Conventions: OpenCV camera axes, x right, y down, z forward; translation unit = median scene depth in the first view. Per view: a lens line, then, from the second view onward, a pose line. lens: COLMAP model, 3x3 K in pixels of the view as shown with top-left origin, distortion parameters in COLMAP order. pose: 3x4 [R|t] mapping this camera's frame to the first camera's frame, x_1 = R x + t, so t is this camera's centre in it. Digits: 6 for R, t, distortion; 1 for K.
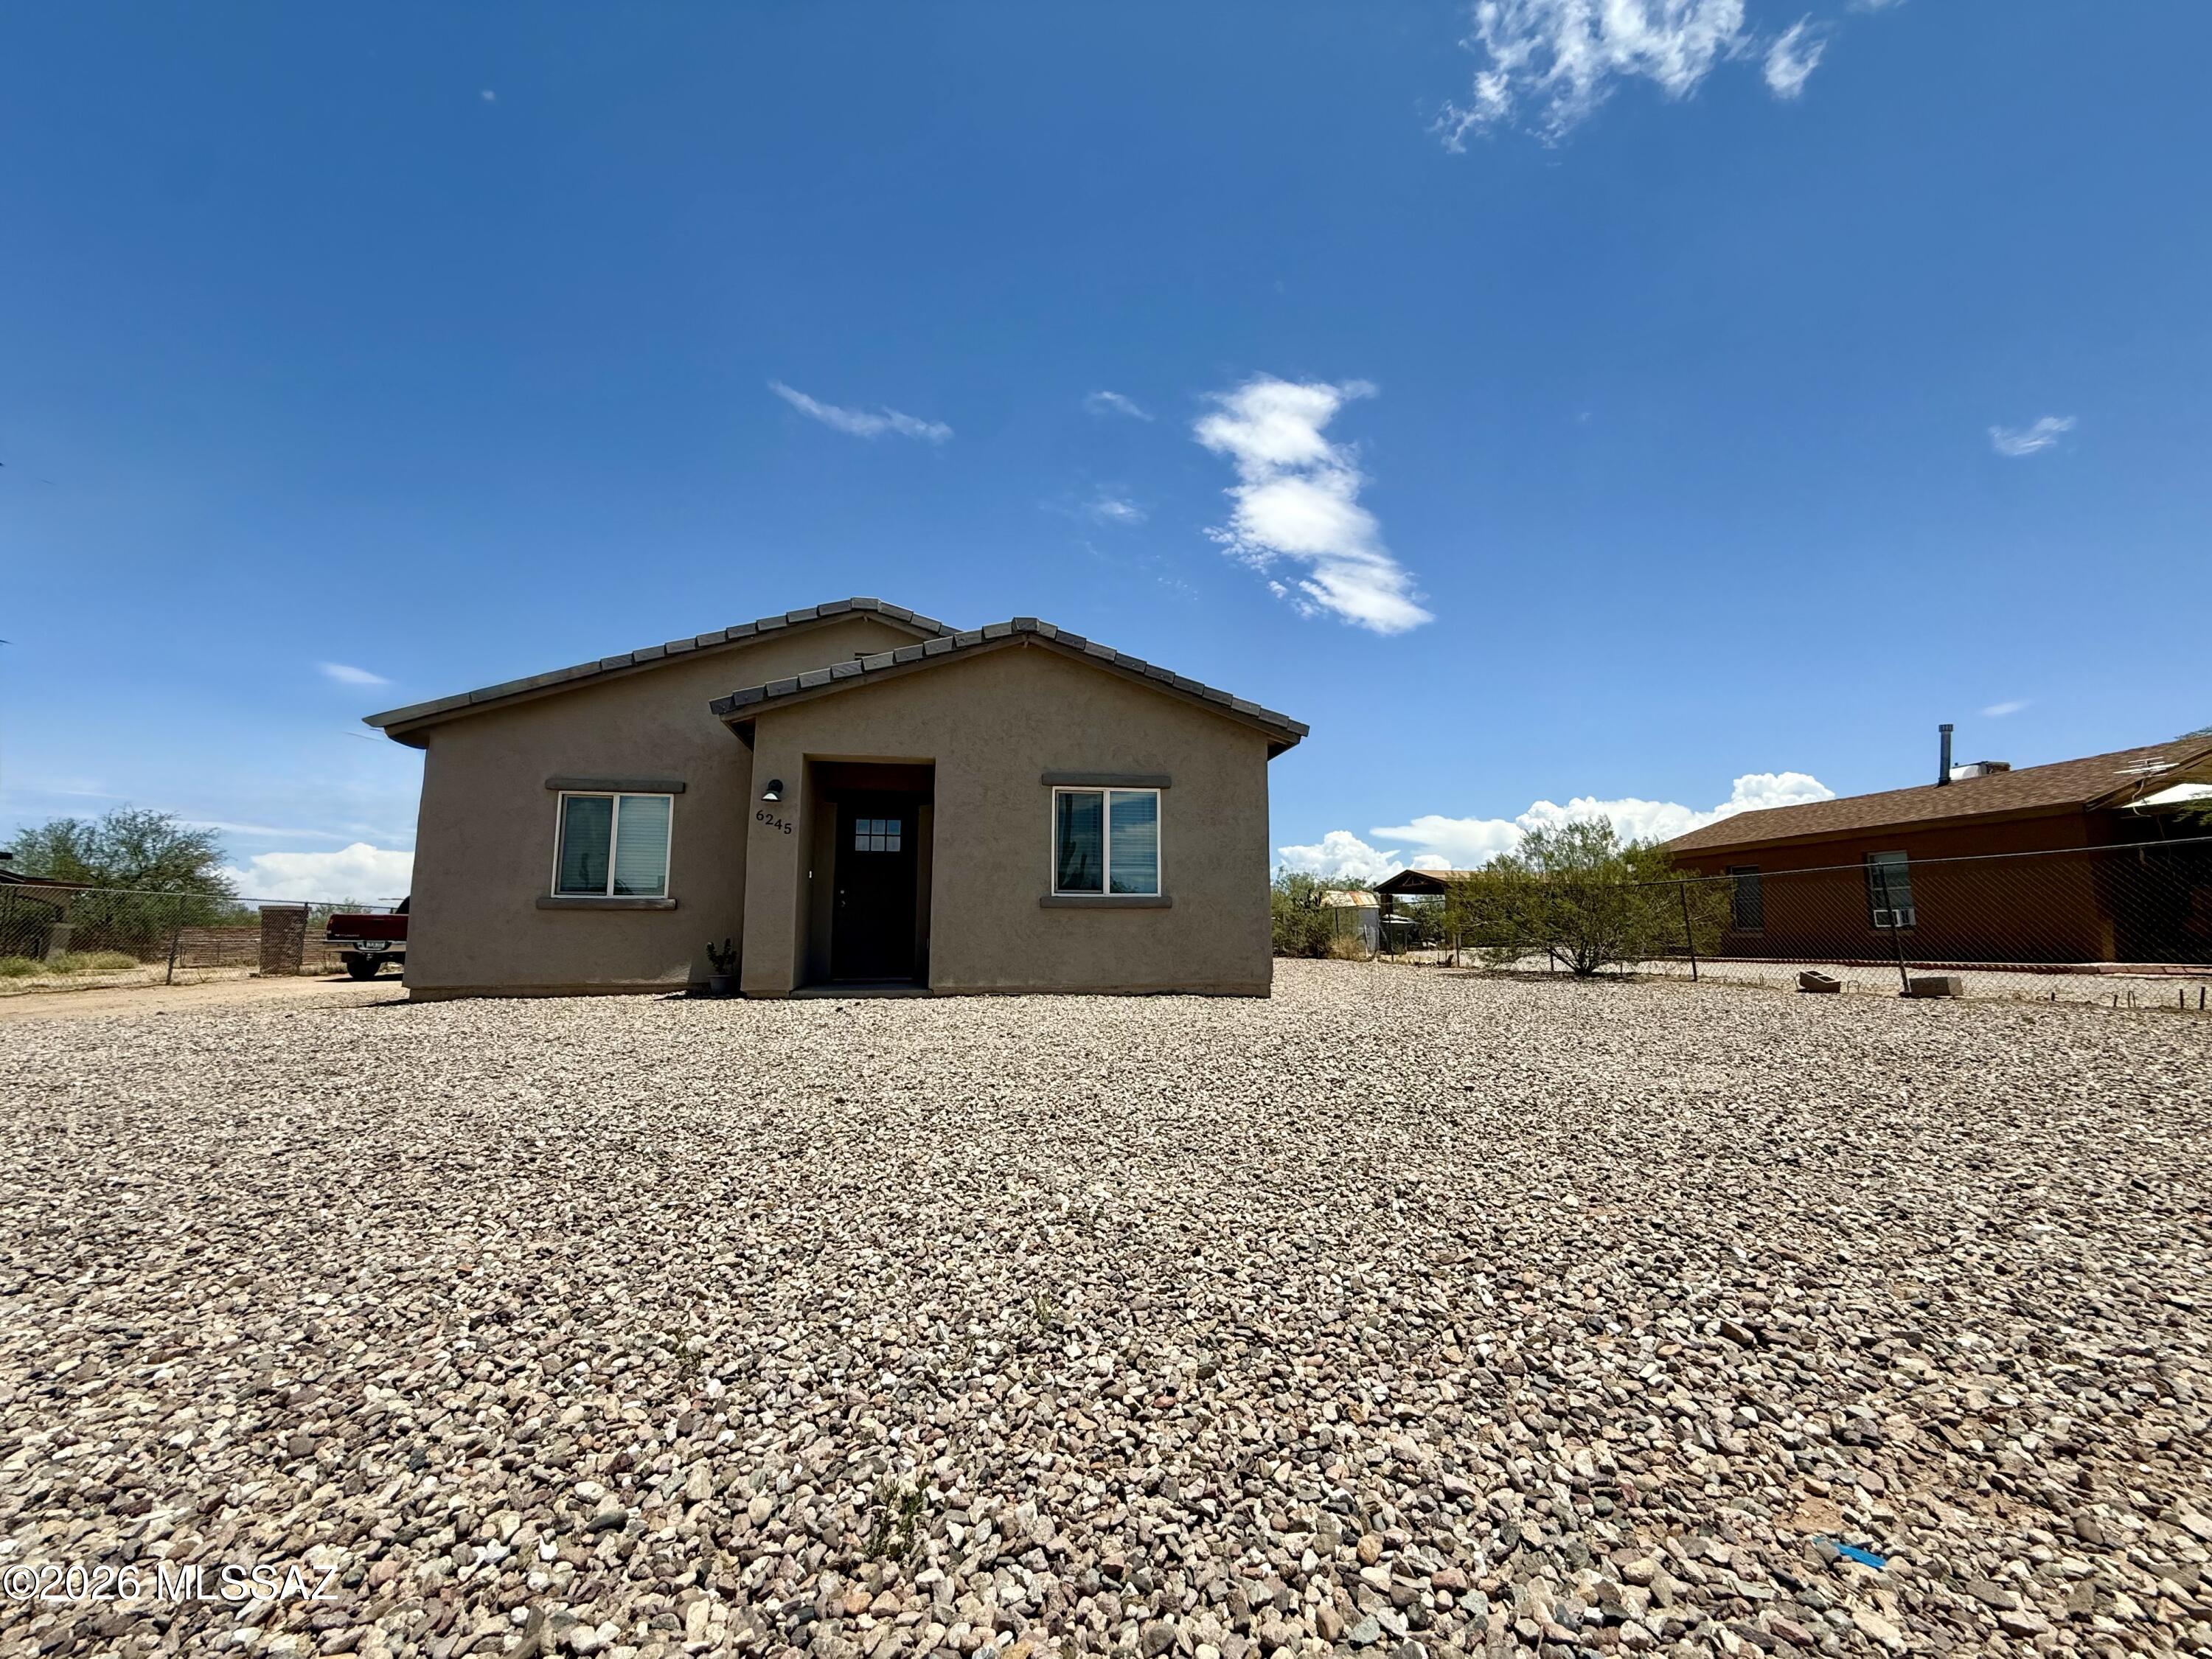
lens RADIAL K [[890.2, 0, 1121.2], [0, 890.2, 836.1], [0, 0, 1]] dist [0.000633, 0.000128]
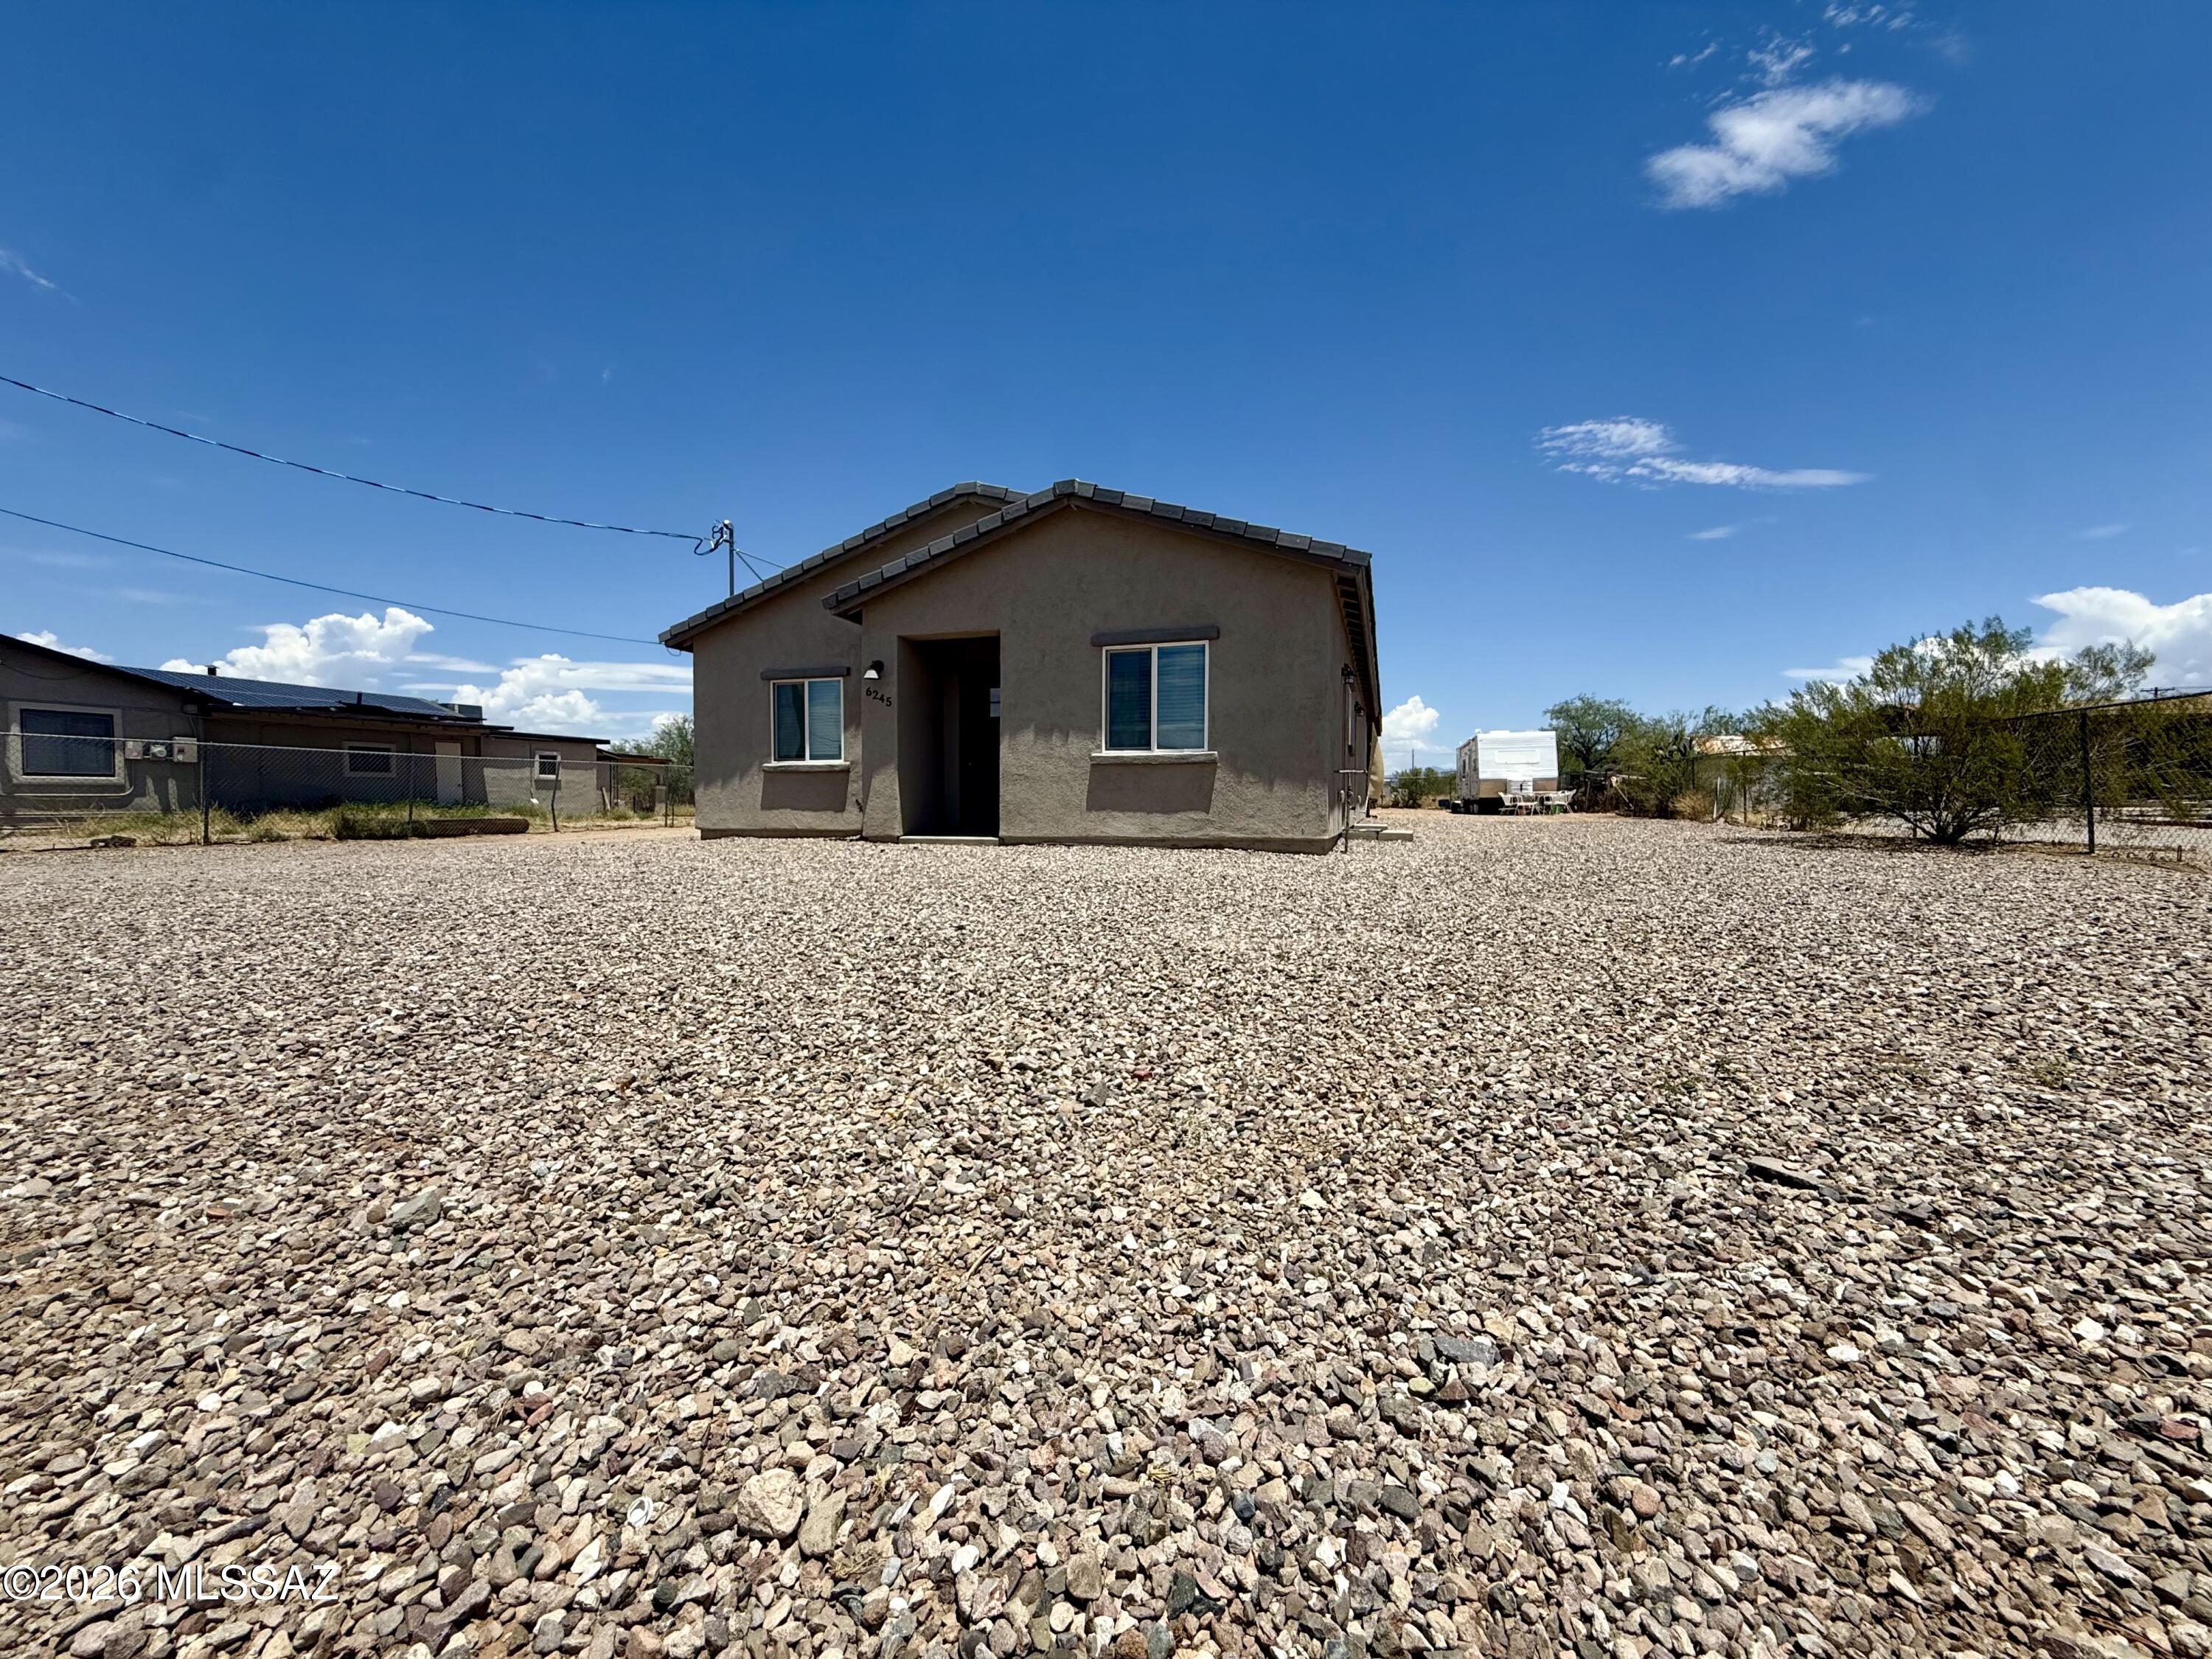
lens RADIAL K [[890.2, 0, 1121.2], [0, 890.2, 836.1], [0, 0, 1]] dist [0.000633, 0.000128]
pose [[0.888518, 0.022234, -0.458302, 0.421590], [0.052742, 0.987256, 0.150149, 0.007147], [0.455800, -0.157582, 0.876022, 0.069531]]
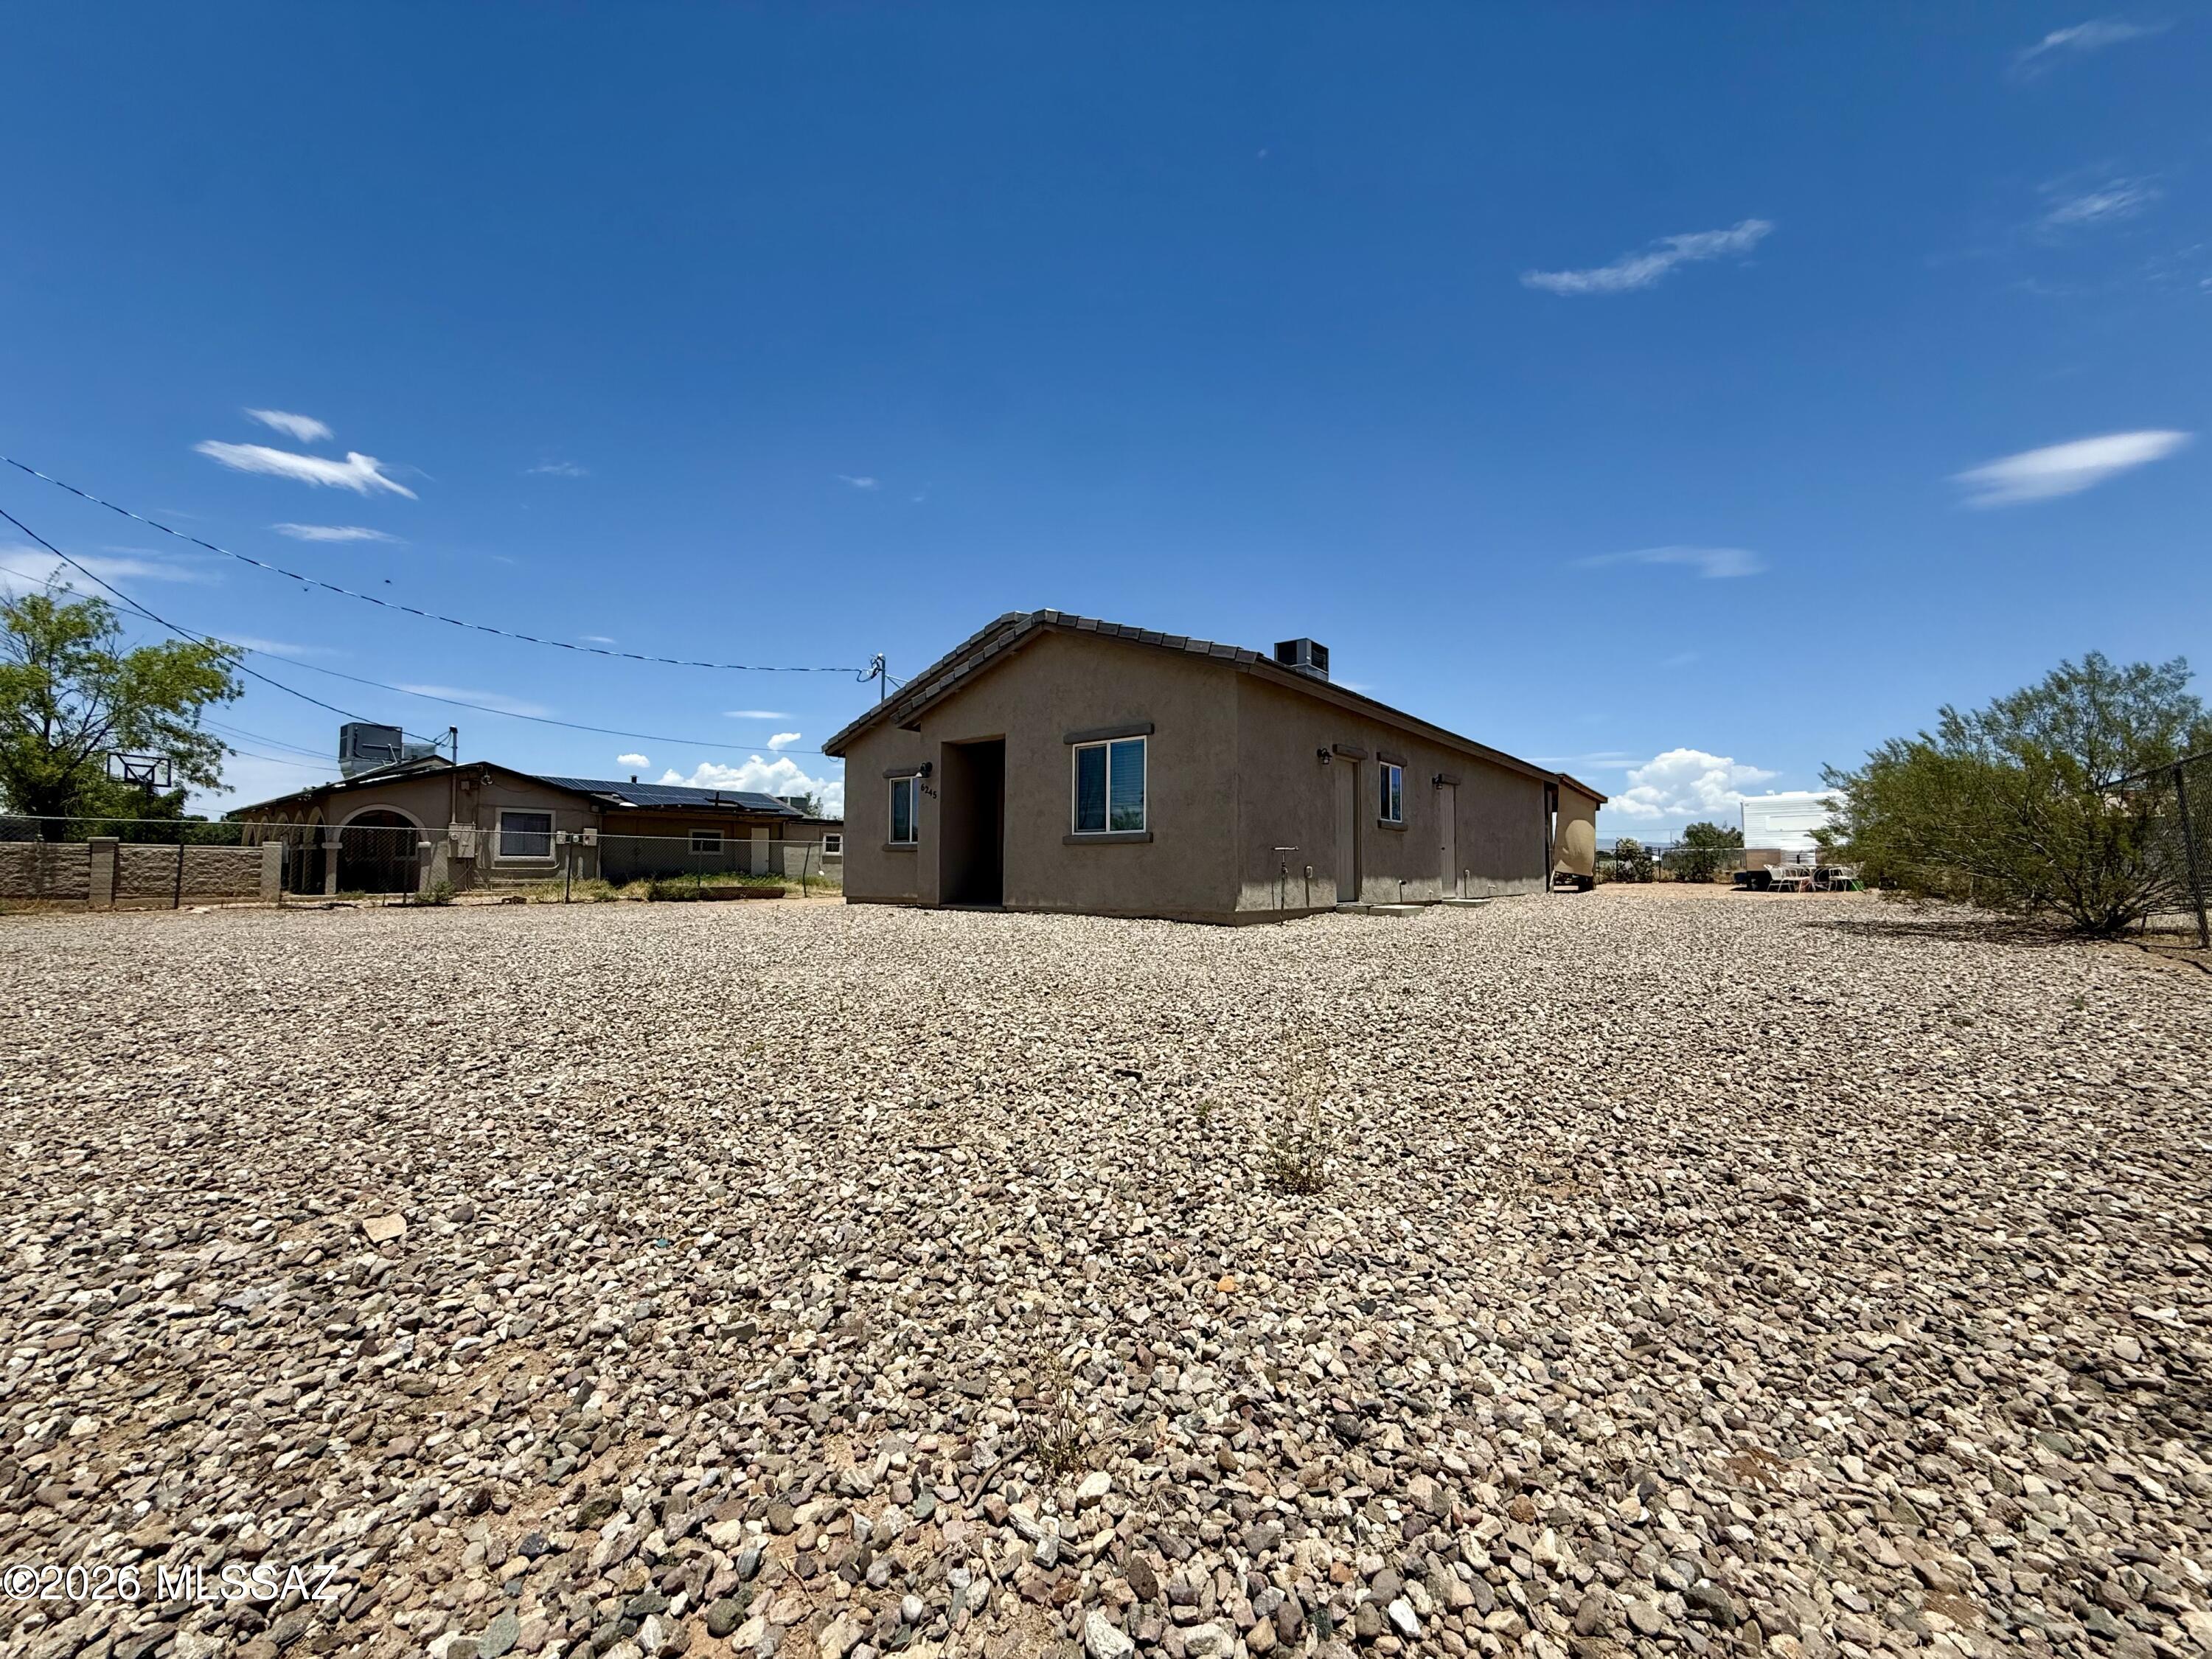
lens RADIAL K [[890.2, 0, 1121.2], [0, 890.2, 836.1], [0, 0, 1]] dist [0.000633, 0.000128]
pose [[0.669290, -0.024639, -0.742592, 0.866884], [0.086518, 0.995235, 0.044957, 0.019726], [0.737946, -0.094337, 0.668233, 0.225588]]
